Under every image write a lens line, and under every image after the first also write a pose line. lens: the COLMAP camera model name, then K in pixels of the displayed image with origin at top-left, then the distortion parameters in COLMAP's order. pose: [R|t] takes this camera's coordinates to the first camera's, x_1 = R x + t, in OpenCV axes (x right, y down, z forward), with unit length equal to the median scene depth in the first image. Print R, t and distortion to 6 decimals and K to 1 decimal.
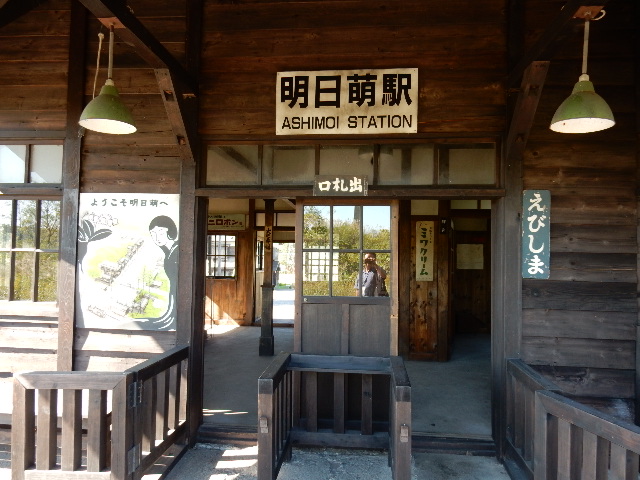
lens RADIAL K [[460.1, 0, 320.0], [0, 460.1, 240.0], [0, 0, 1]] dist [0.005668, 0.002498]
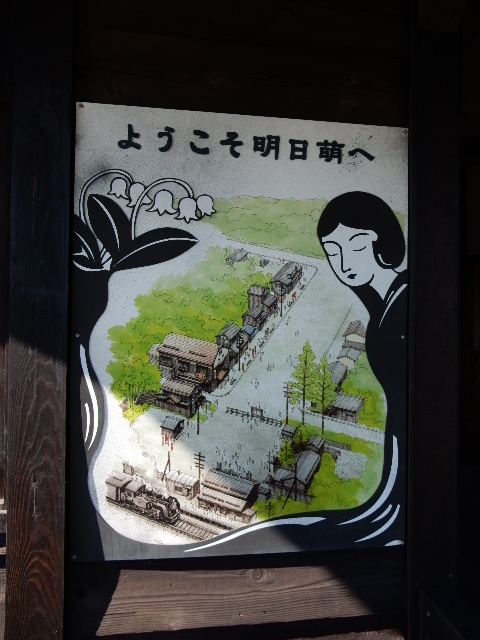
lens RADIAL K [[475.5, 0, 240.0], [0, 475.5, 320.0], [0, 0, 1]] dist [-0.000080, -0.001323]
pose [[0.971171, -0.006866, 0.238284, -0.500172], [-0.001998, 0.999315, 0.036940, 0.023976], [-0.238375, -0.036351, 0.970493, 0.691427]]
